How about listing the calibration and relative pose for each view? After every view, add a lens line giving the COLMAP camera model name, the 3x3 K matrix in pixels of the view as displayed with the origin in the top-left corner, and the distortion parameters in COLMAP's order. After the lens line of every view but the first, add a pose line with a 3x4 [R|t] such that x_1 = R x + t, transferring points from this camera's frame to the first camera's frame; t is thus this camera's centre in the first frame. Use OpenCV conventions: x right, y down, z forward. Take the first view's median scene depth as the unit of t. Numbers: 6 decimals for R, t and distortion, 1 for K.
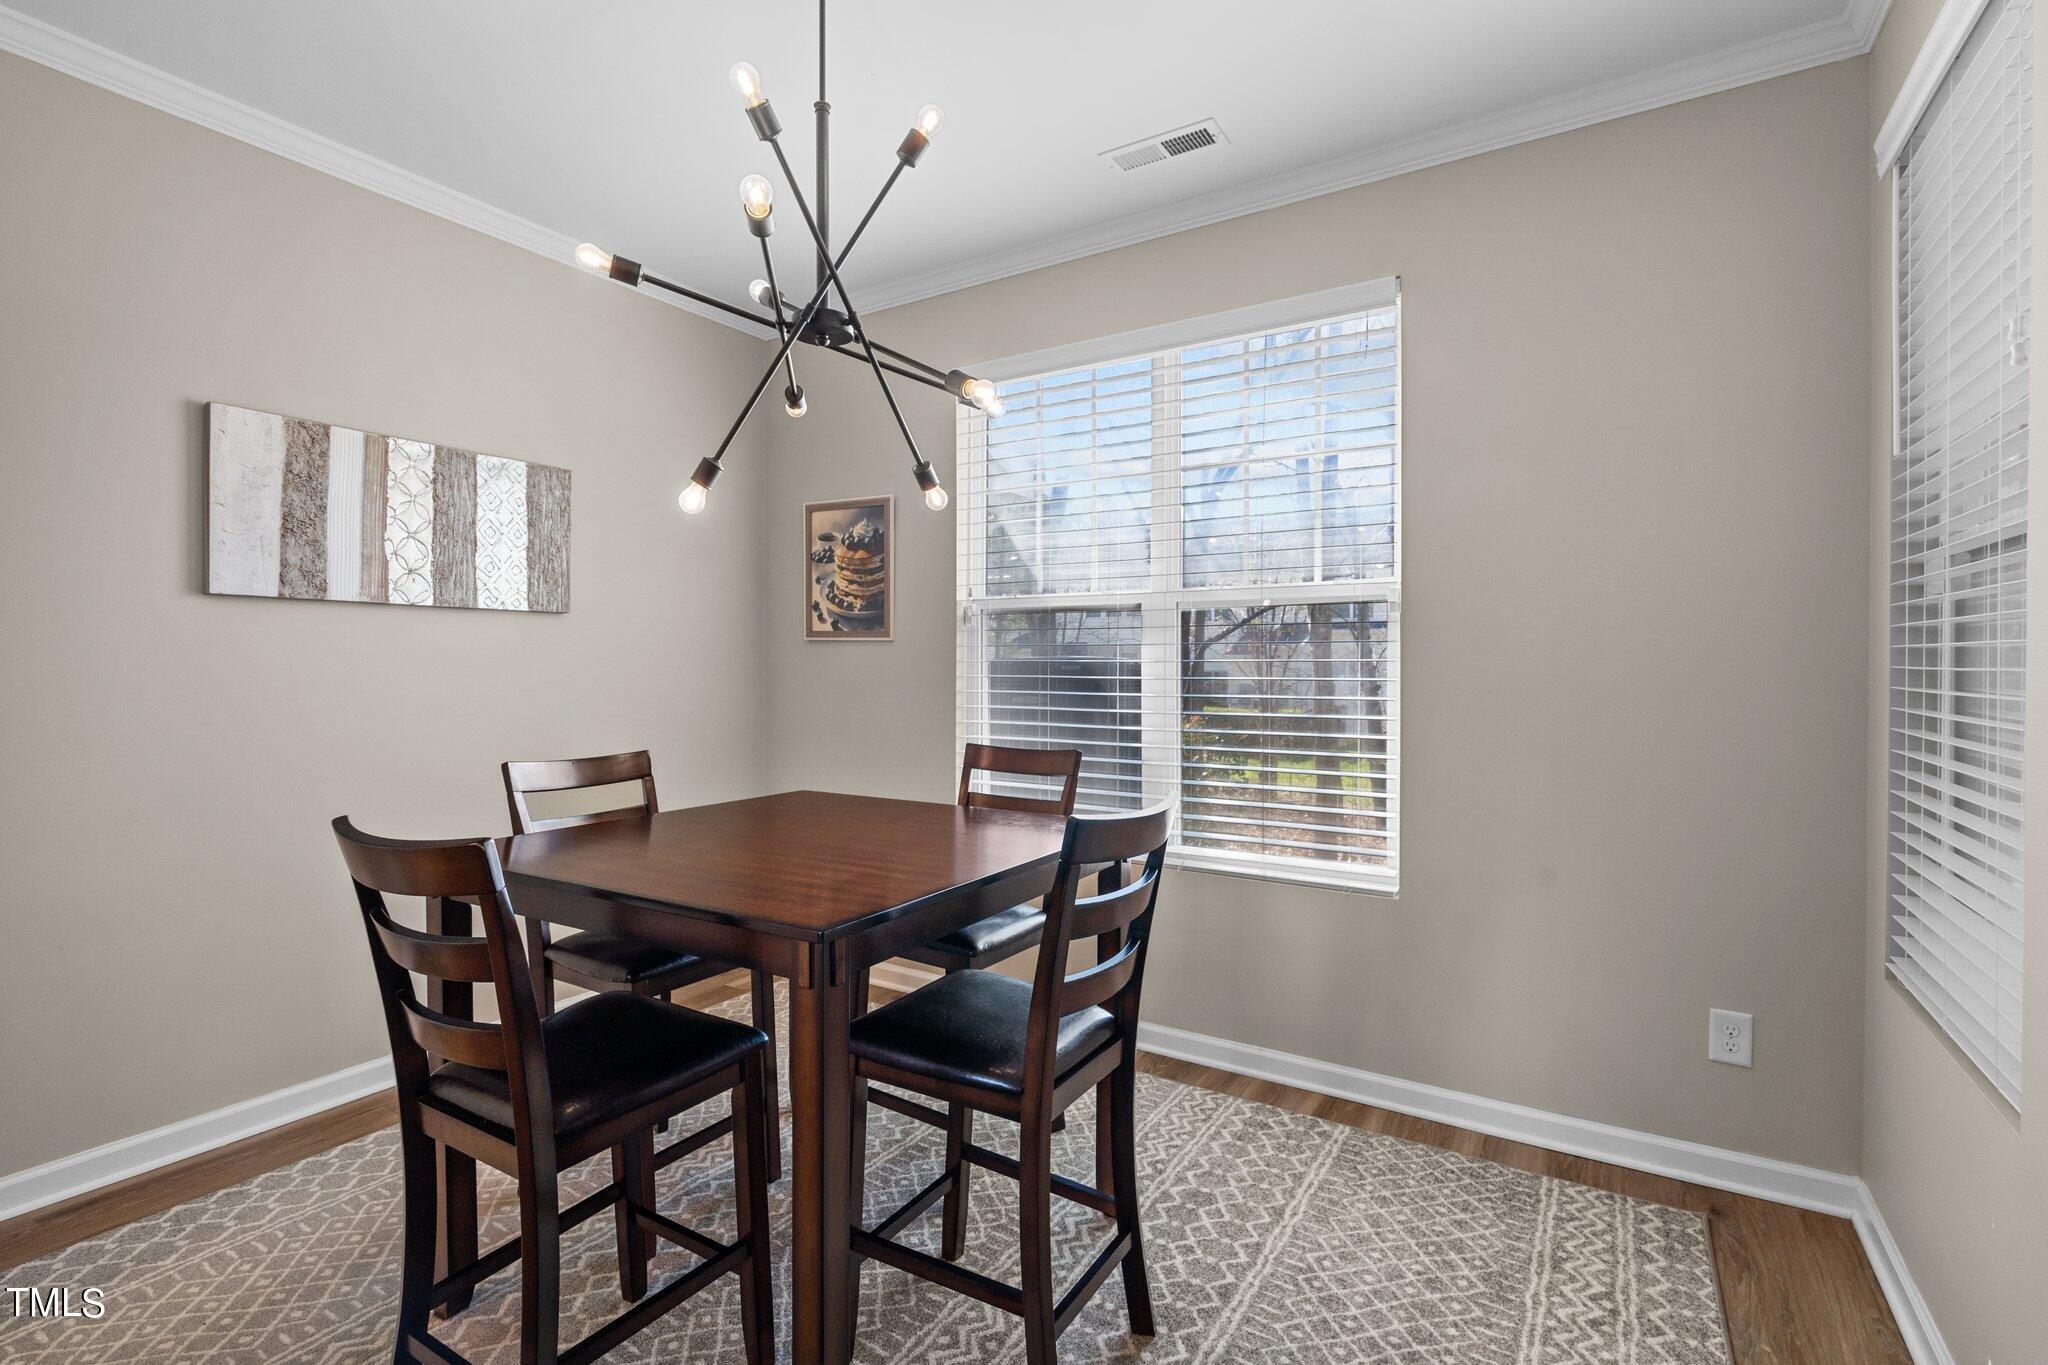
lens RADIAL K [[934.1, 0, 1026.7], [0, 934.1, 677.7], [0, 0, 1]] dist [0.004796, 0.000284]
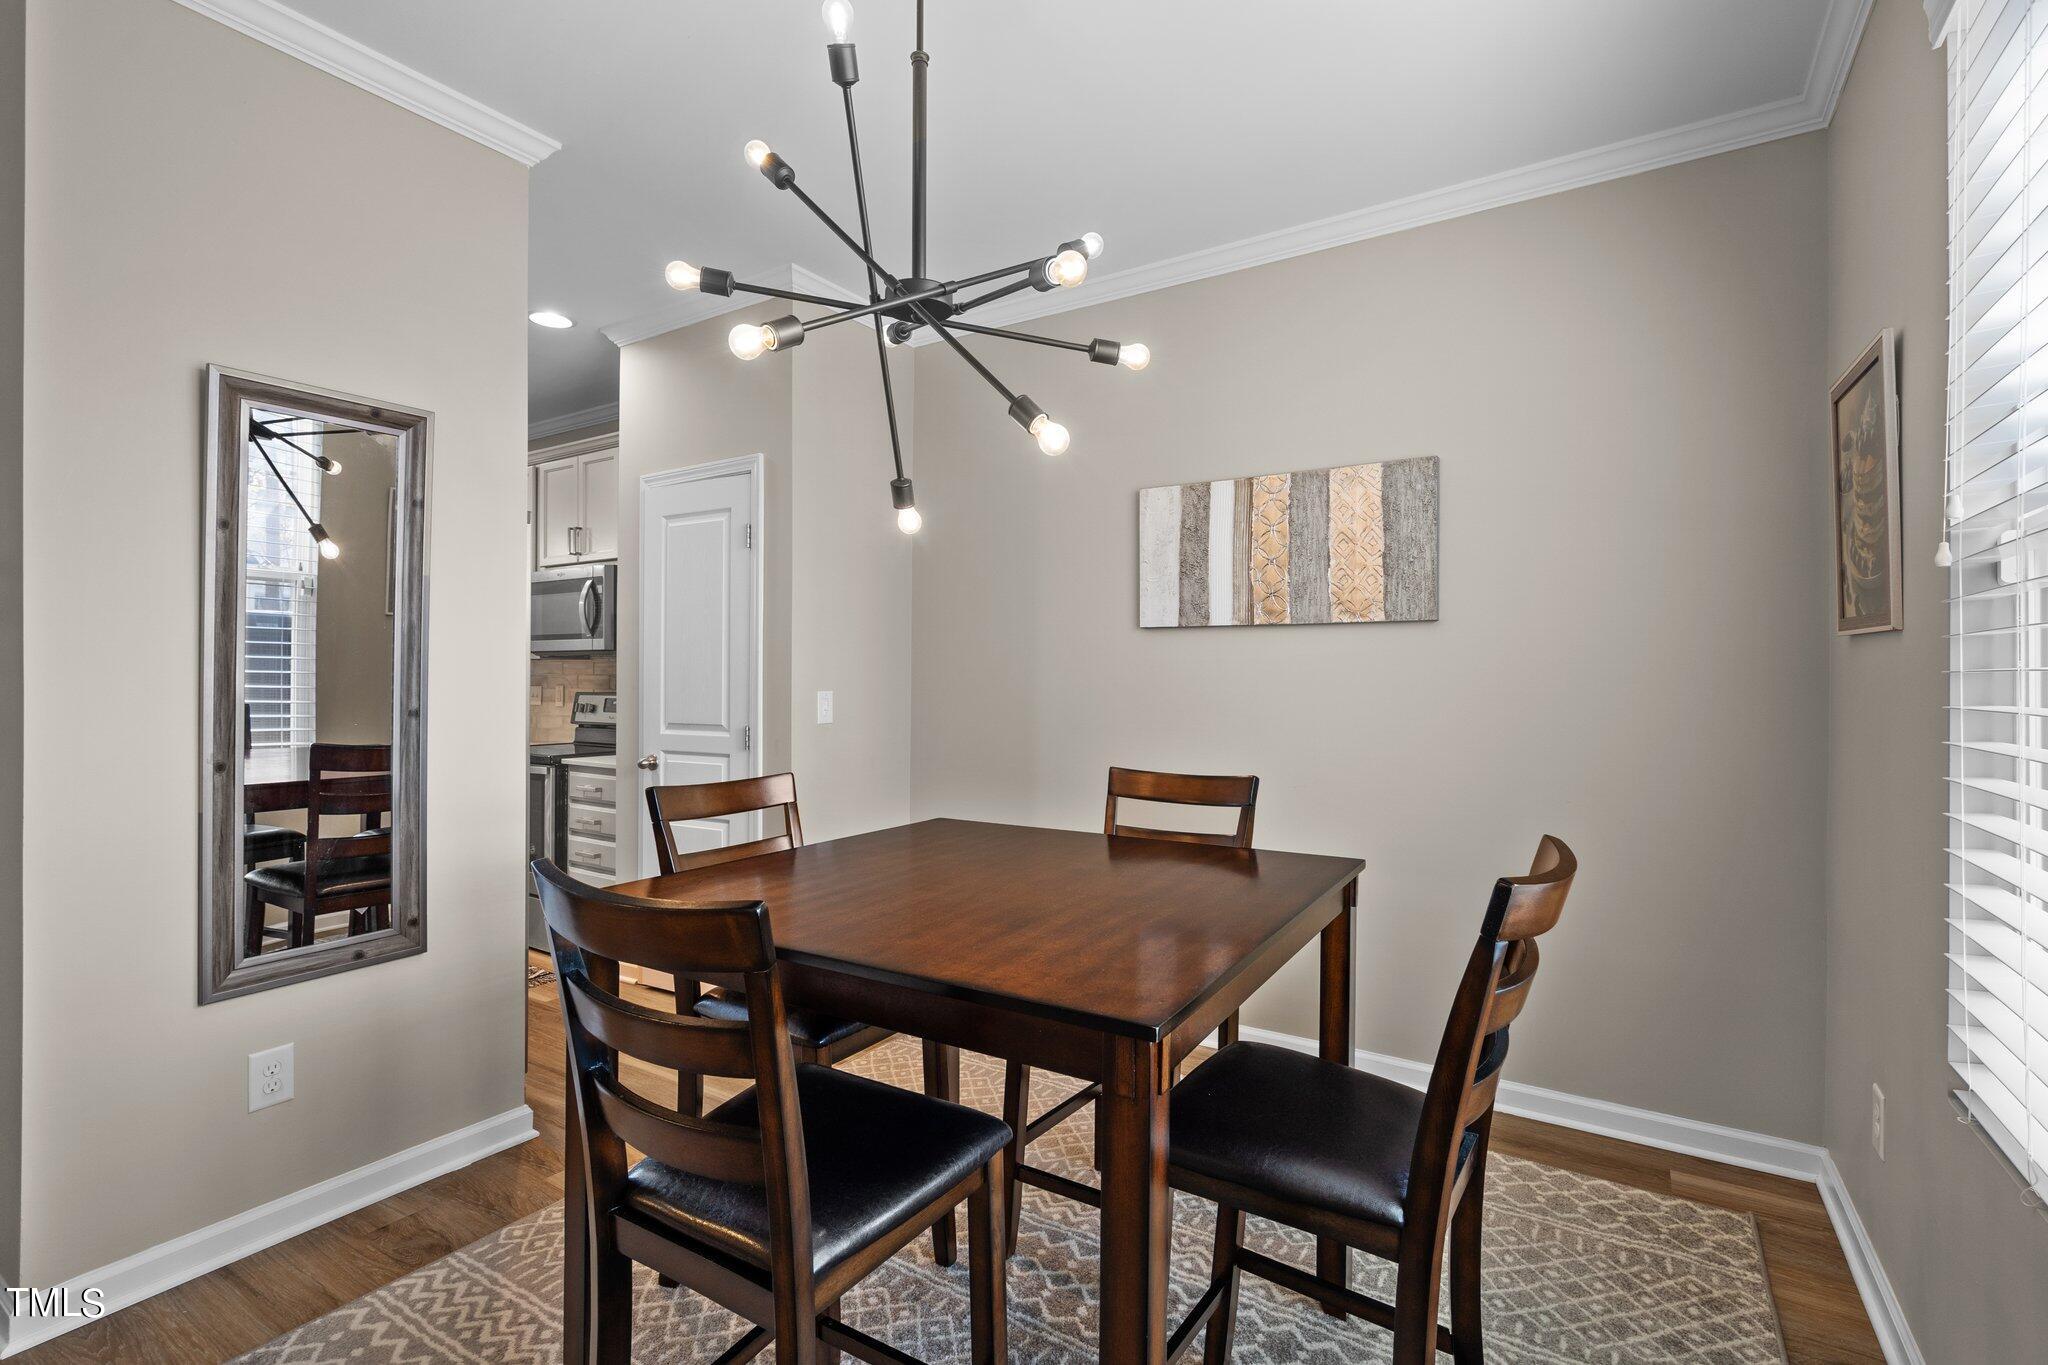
lens RADIAL K [[934.1, 0, 1026.5], [0, 934.1, 670.6], [0, 0, 1]] dist [0.004796, 0.000284]
pose [[-0.004873, -0.011077, -0.999927, 0.445386], [-0.019973, 0.999740, -0.010978, -0.007148], [0.999789, 0.019918, -0.005093, 0.744482]]
